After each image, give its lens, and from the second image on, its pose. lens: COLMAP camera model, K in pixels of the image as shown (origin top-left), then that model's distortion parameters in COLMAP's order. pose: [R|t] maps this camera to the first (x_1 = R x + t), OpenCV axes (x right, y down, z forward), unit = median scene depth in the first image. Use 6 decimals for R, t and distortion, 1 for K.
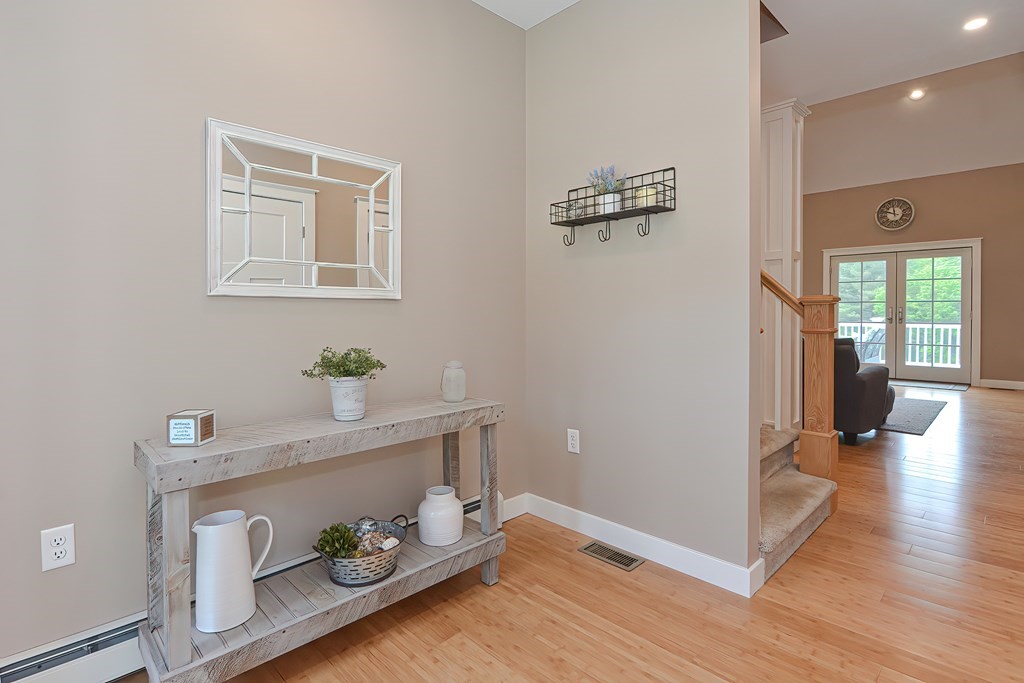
lens RADIAL K [[503.0, 0, 501.9], [0, 503.0, 312.1], [0, 0, 1]] dist [0.003242, -0.008862]
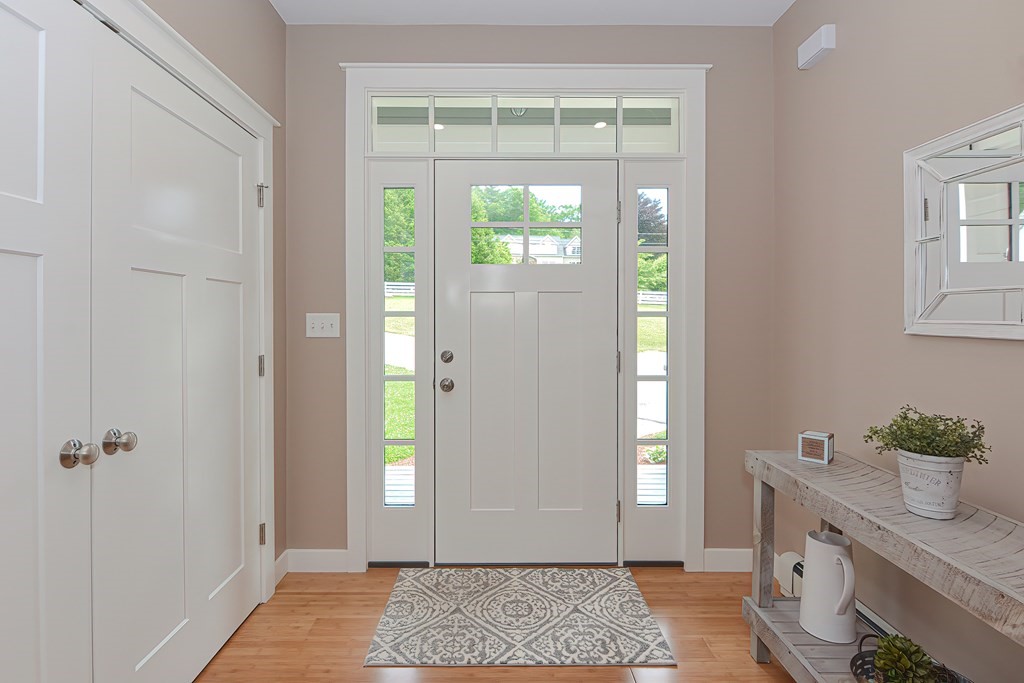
lens RADIAL K [[503.0, 0, 507.8], [0, 503.0, 331.9], [0, 0, 1]] dist [0.003242, -0.008862]
pose [[-0.700386, 0.016588, -0.713571, 0.628038], [0.001420, 0.999760, 0.021847, -0.059522], [0.713762, 0.014288, -0.700242, 1.109693]]
